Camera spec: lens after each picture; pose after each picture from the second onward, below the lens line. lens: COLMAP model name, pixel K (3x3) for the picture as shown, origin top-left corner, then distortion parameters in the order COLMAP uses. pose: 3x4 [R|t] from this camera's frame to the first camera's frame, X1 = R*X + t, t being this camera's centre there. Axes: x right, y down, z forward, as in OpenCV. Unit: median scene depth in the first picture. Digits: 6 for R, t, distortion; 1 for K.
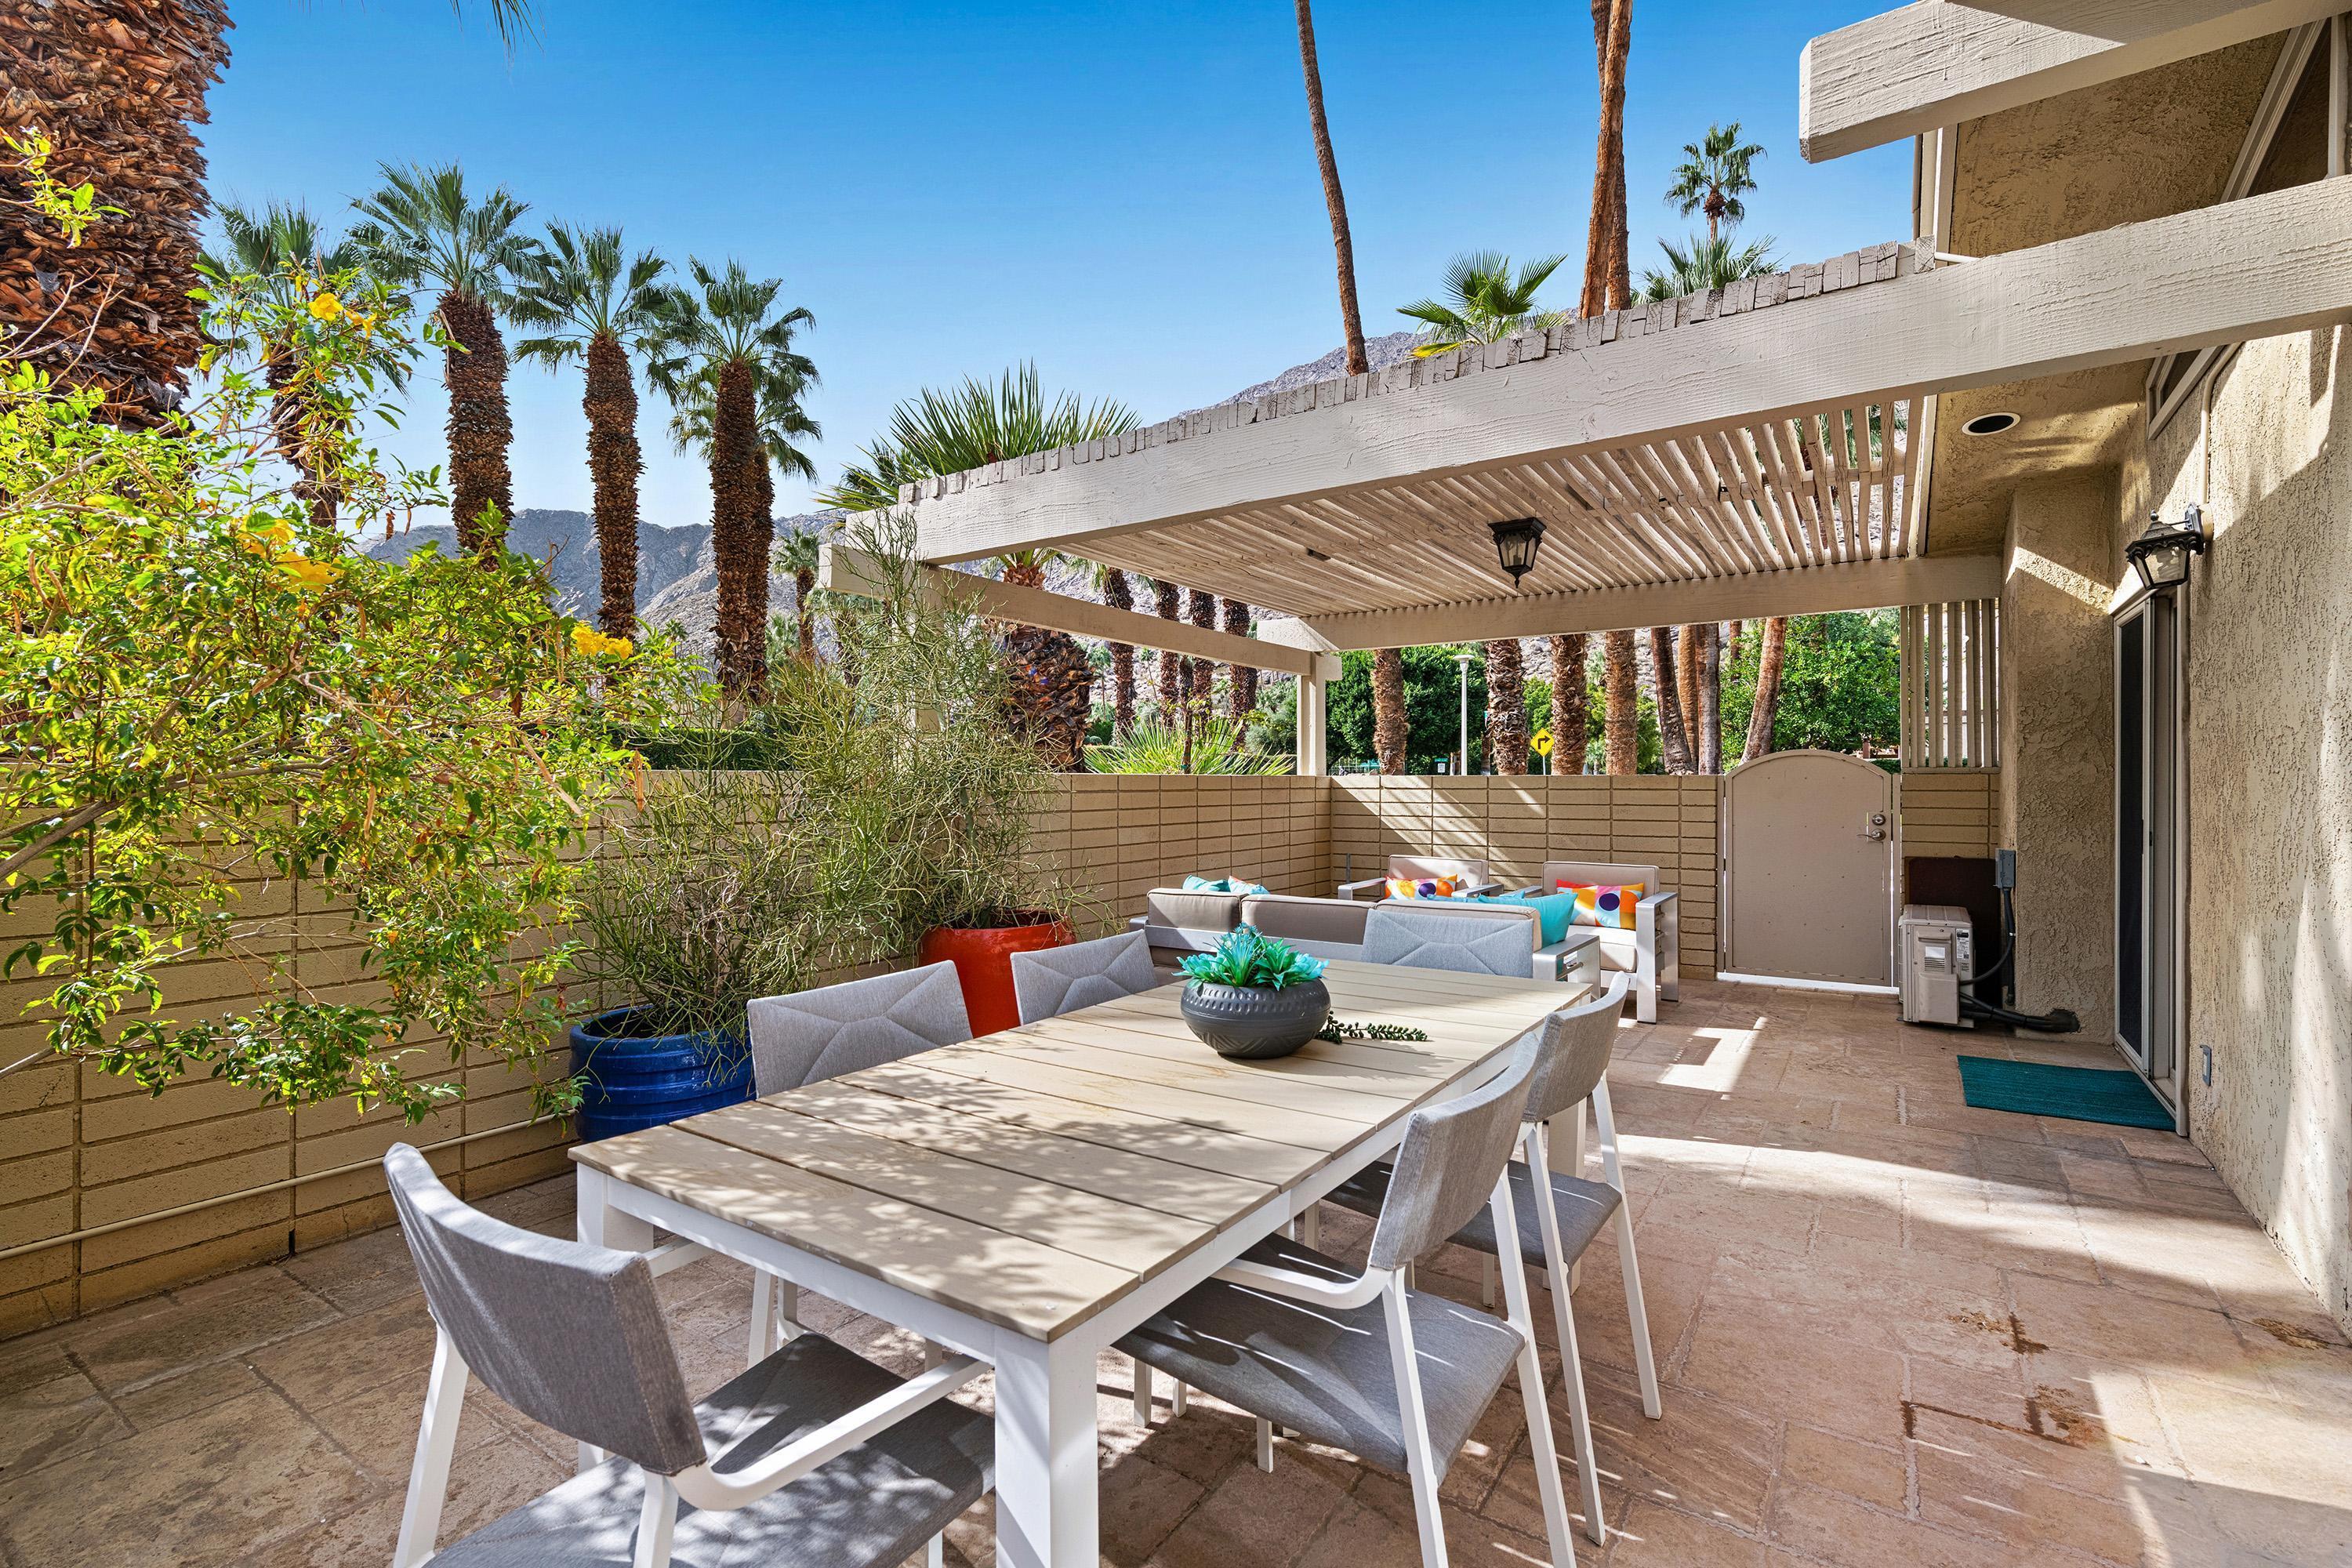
lens RADIAL K [[1059.6, 0, 1183.6], [0, 1059.6, 775.6], [0, 0, 1]] dist [0.016244, -0.001083]
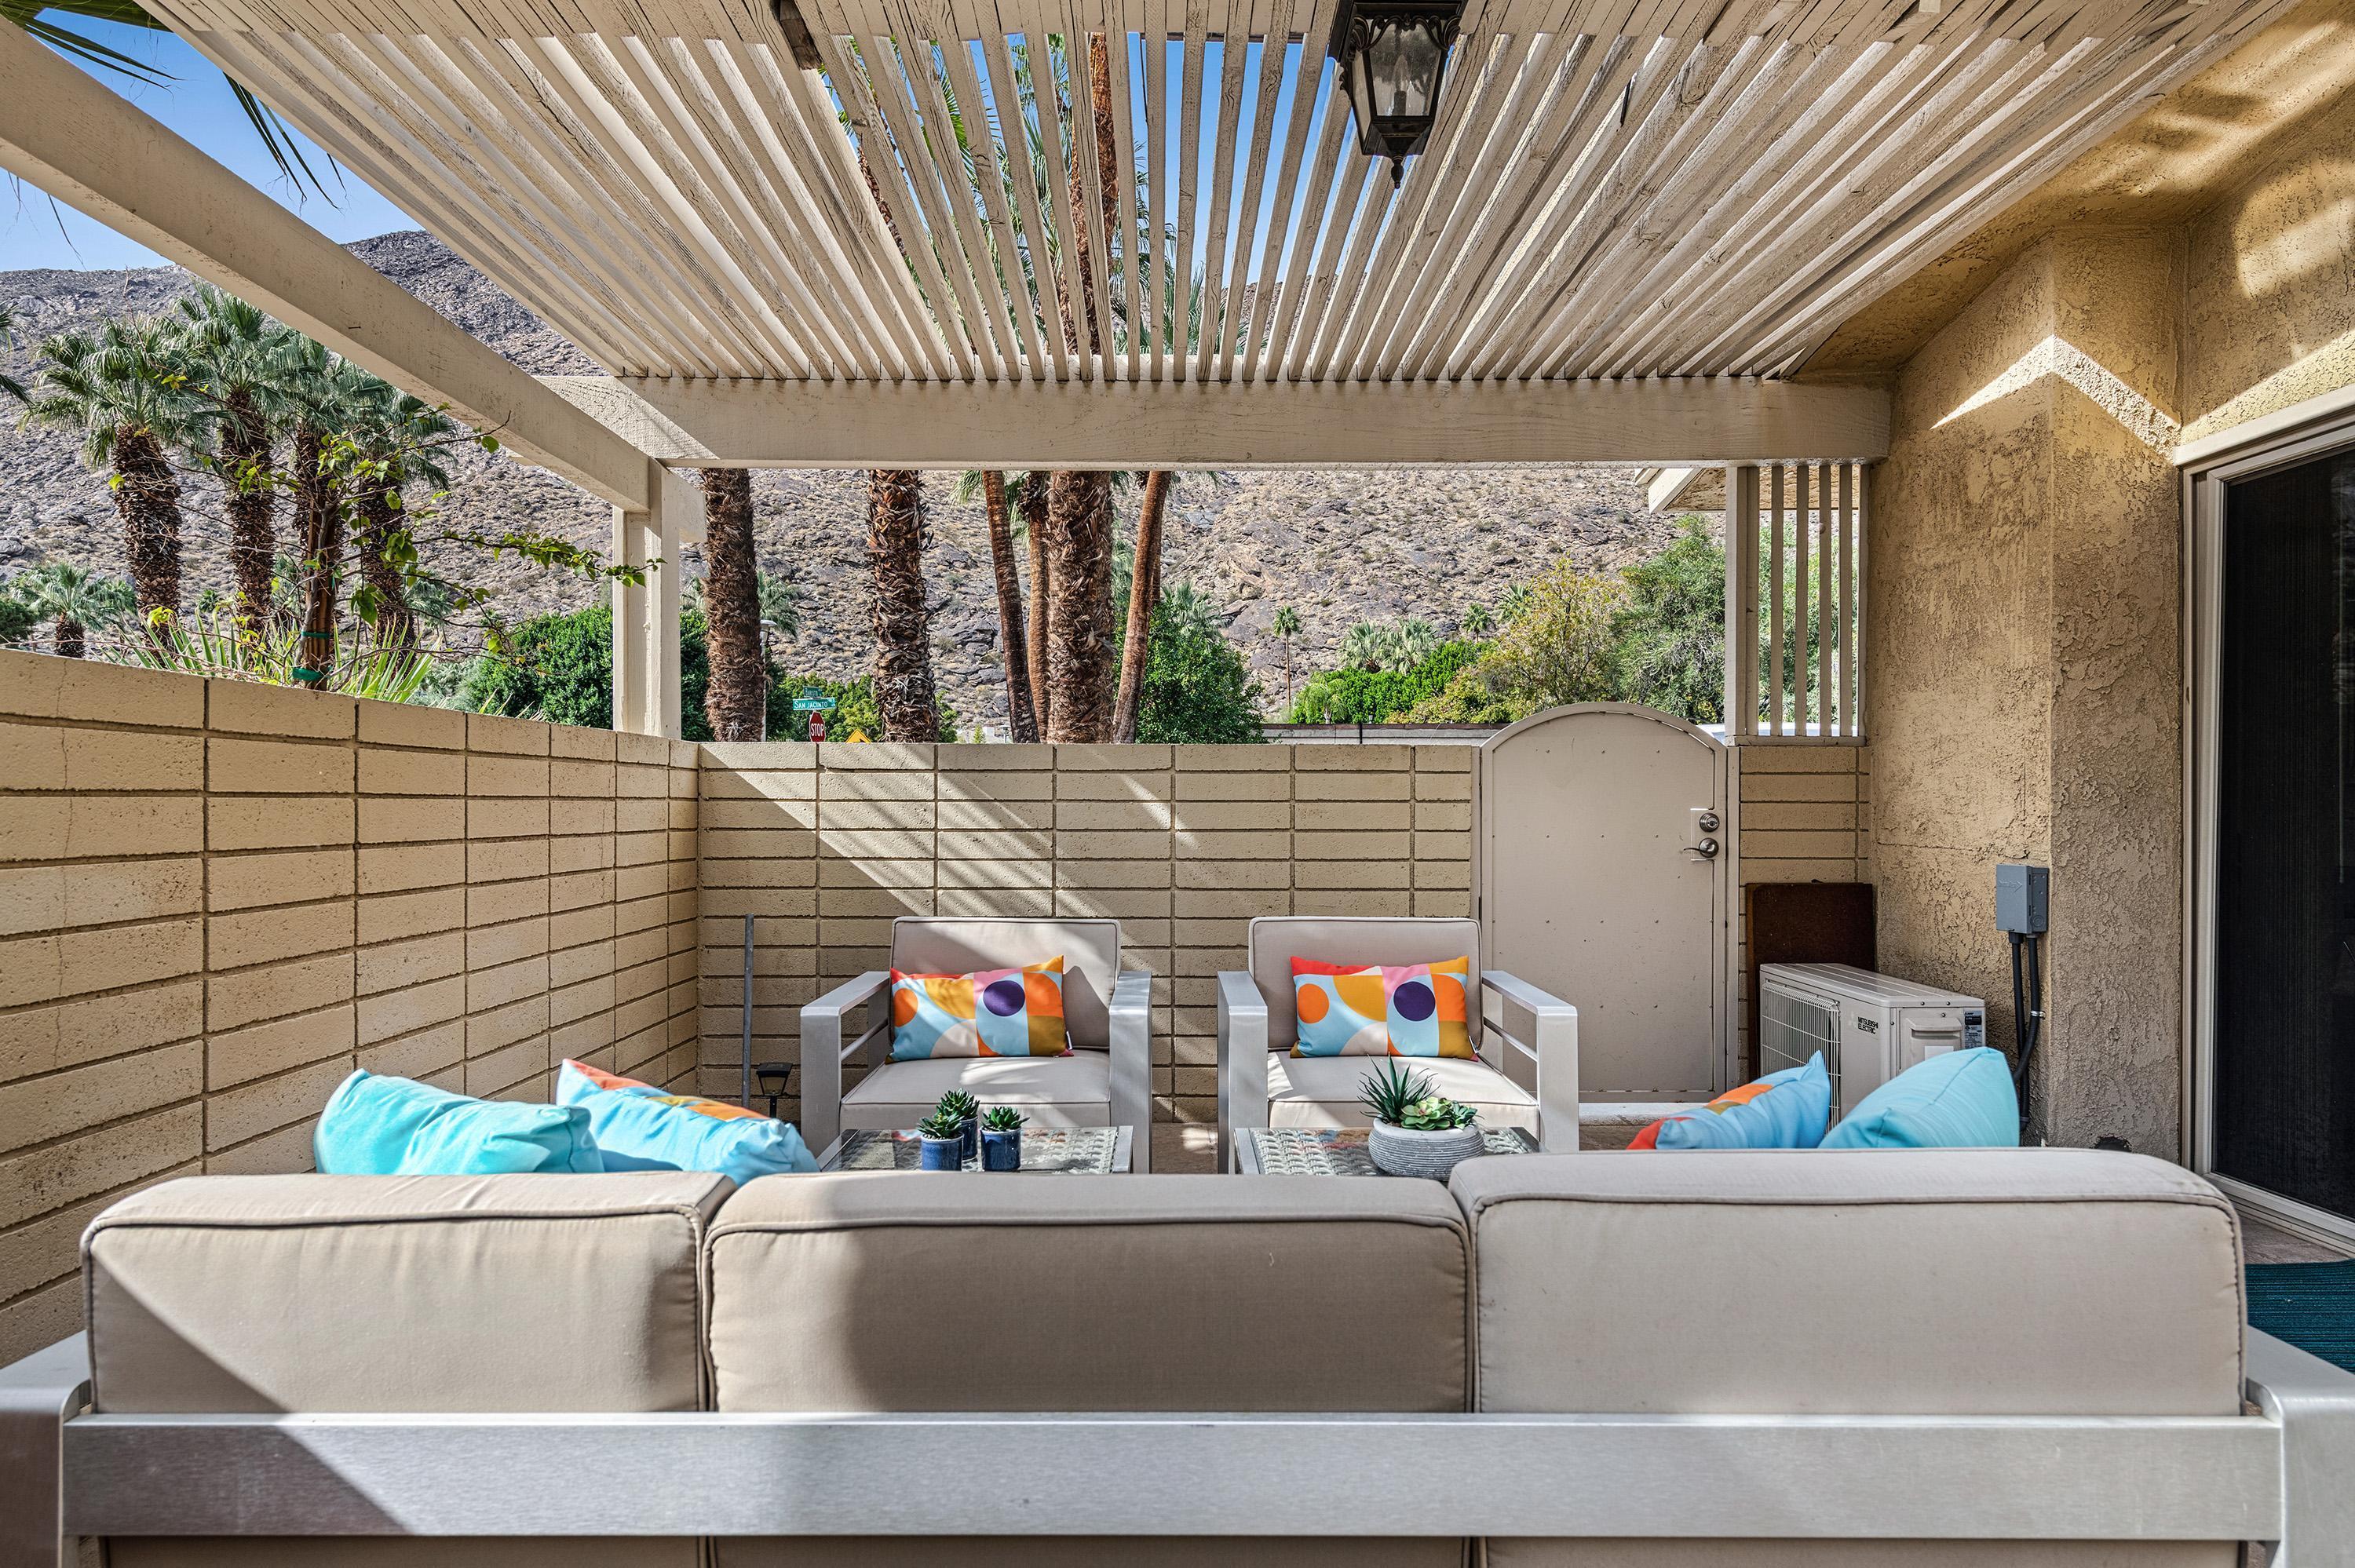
lens RADIAL K [[1286.0, 0, 1159.7], [0, 1286.0, 828.5], [0, 0, 1]] dist [0.027477, -0.012802]
pose [[0.829048, -0.007334, 0.559129, -0.004993], [-0.005830, 0.999746, 0.021758, 0.030136], [-0.559147, -0.021298, 0.828795, 0.560913]]
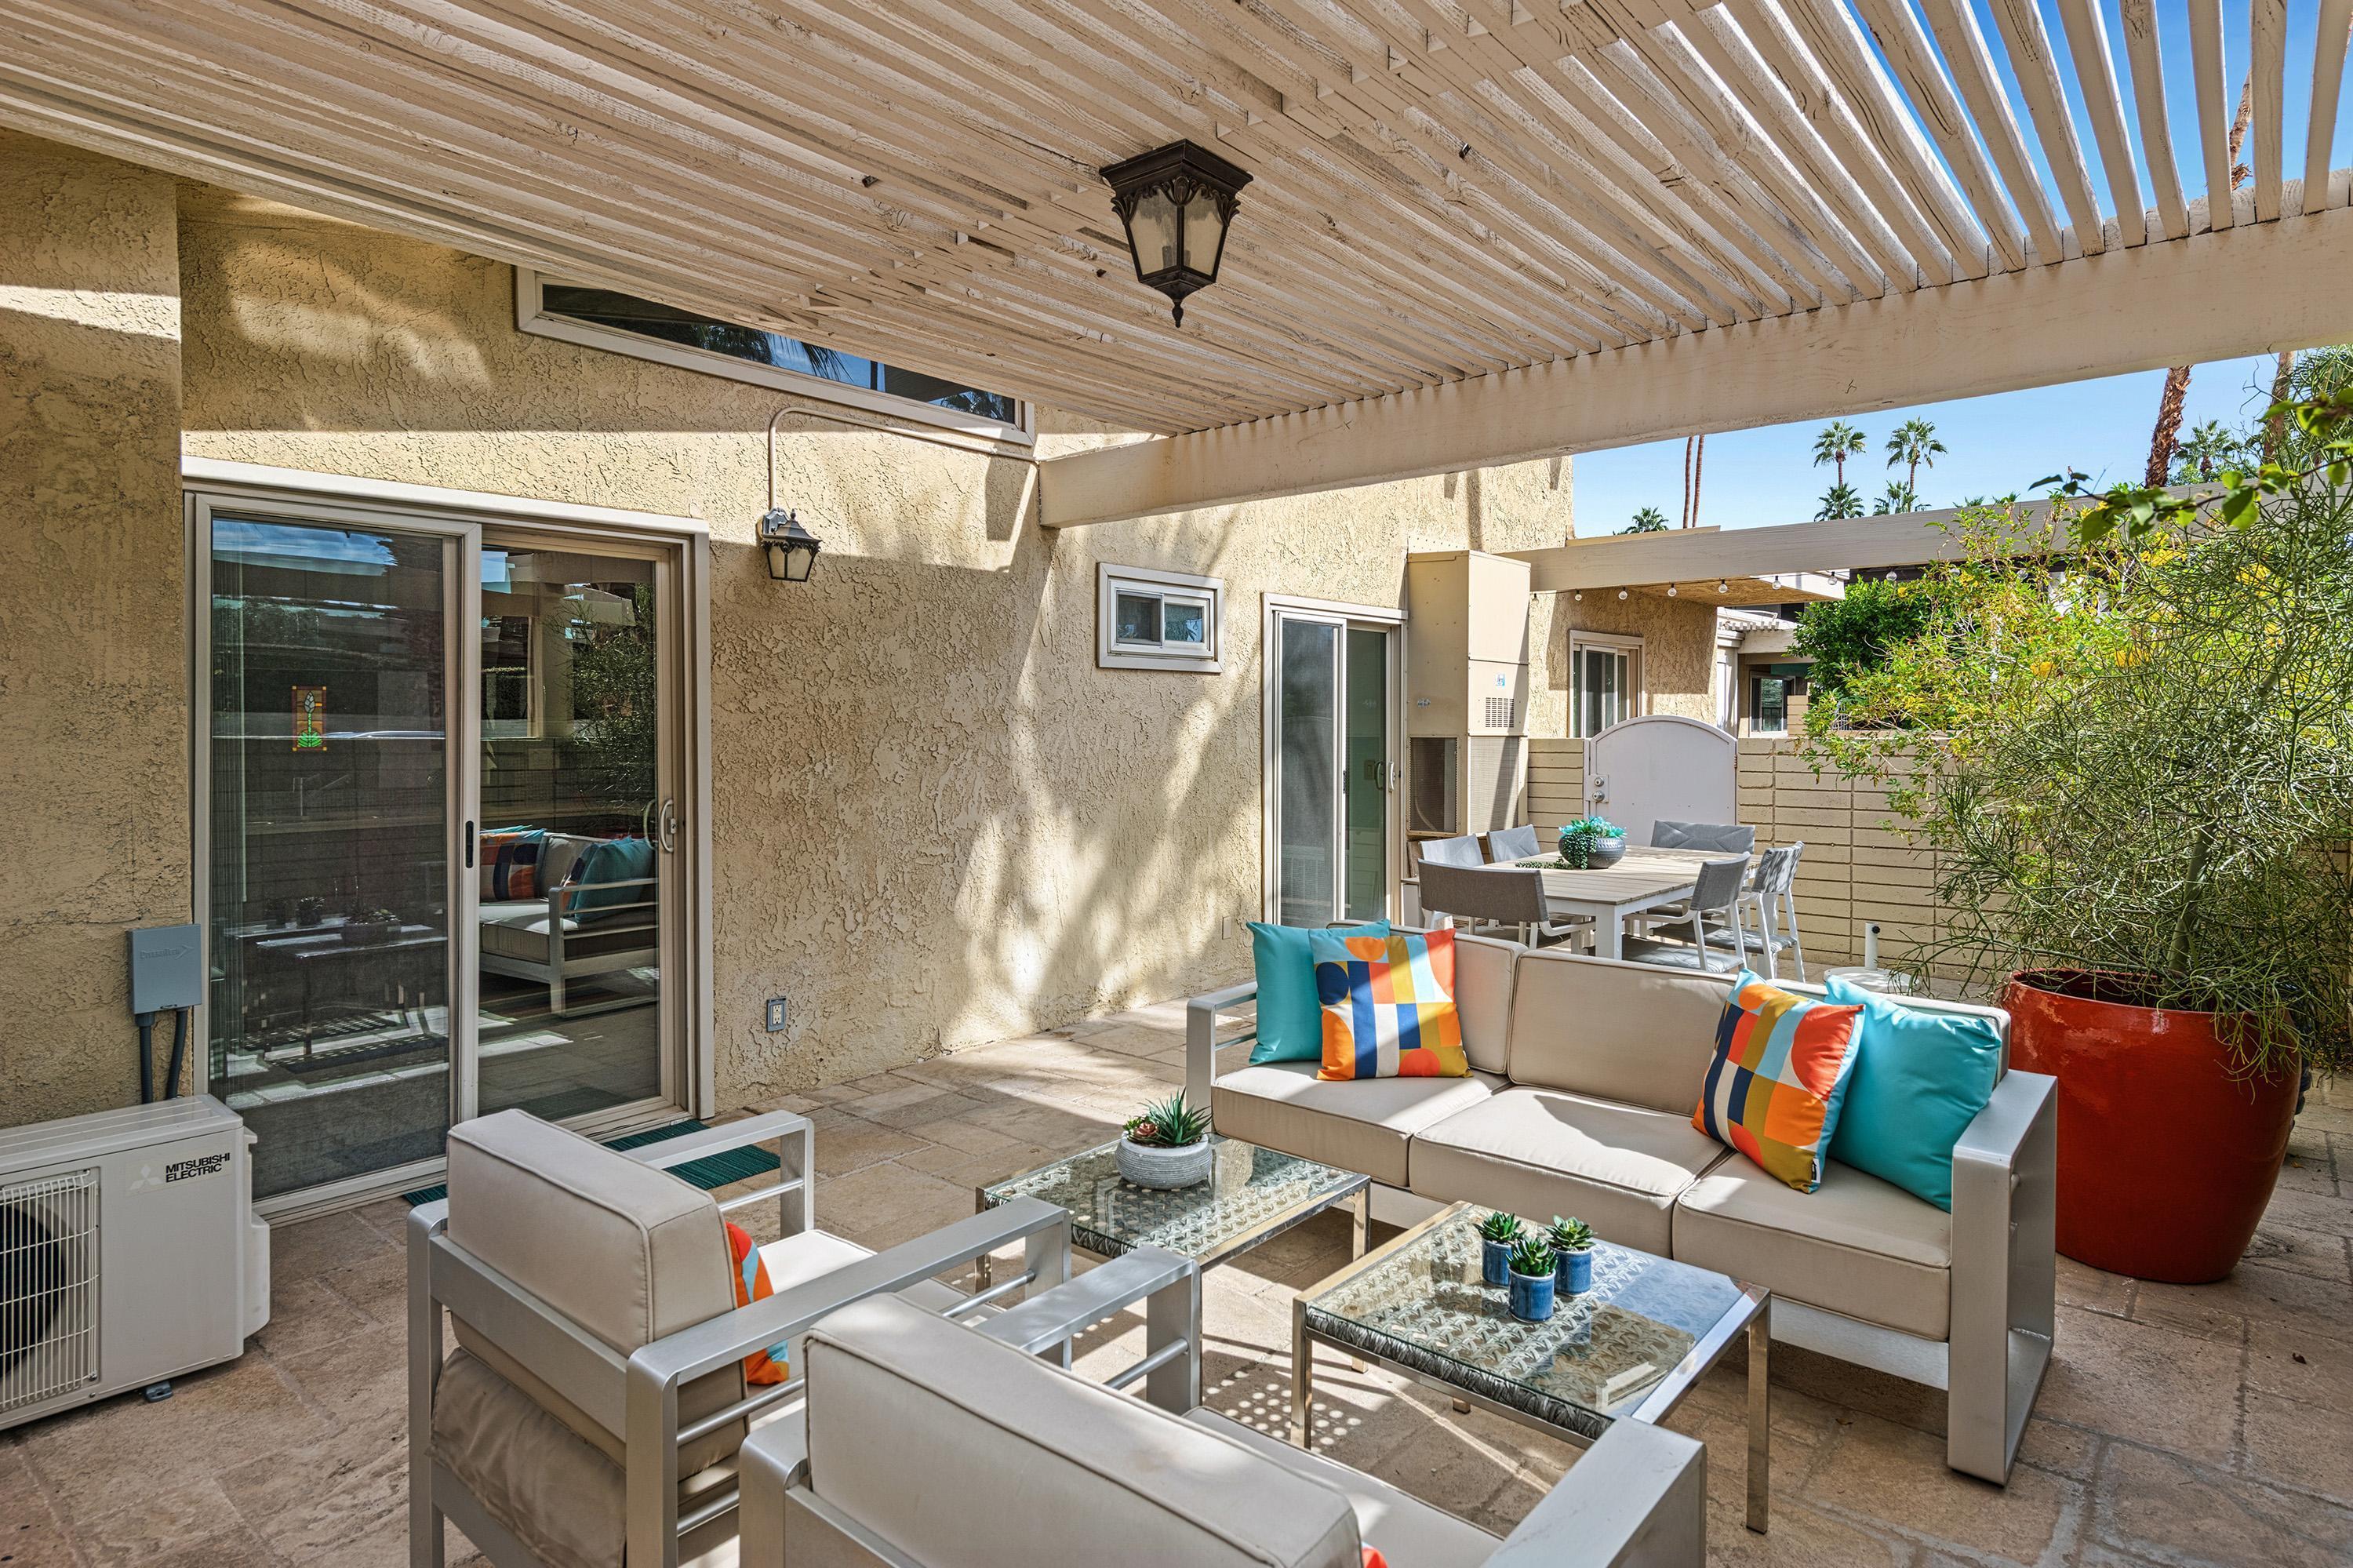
lens RADIAL K [[1285.1, 0, 1163.1], [0, 1285.1, 755.2], [0, 0, 1]] dist [0.027477, -0.012802]
pose [[-0.993871, 0.001087, 0.110541, 0.222520], [0.003261, 0.999805, 0.019490, -0.014306], [-0.110498, 0.019731, -0.993680, 1.261062]]
